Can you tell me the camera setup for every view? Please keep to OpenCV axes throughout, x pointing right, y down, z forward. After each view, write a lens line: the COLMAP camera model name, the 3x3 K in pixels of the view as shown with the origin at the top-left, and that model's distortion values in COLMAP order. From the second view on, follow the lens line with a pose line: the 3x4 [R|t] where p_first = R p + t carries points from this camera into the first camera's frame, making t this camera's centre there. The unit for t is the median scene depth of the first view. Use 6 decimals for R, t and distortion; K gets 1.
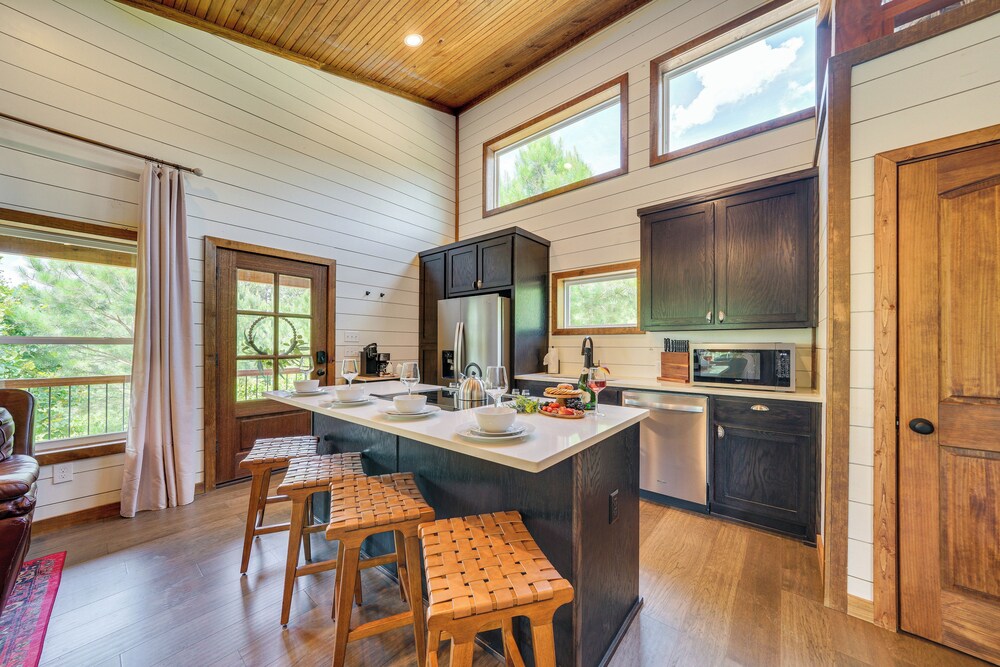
lens RADIAL K [[360.1, 0, 472.9], [0, 360.1, 344.1], [0, 0, 1]] dist [0.000370, 0.000025]
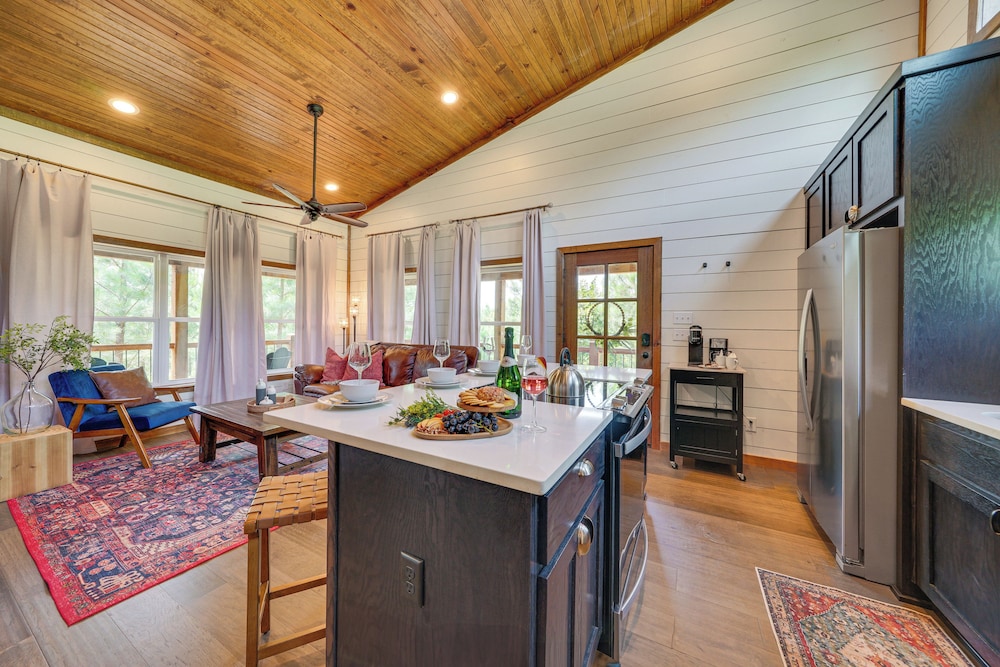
lens RADIAL K [[341.5, 0, 500.4], [0, 341.5, 324.2], [0, 0, 1]] dist [-0.001284, 0.000050]
pose [[0.219532, -0.004544, -0.975595, 0.421121], [-0.008851, 0.999939, -0.006649, 0.003671], [0.975565, 0.010095, 0.219479, 0.426109]]
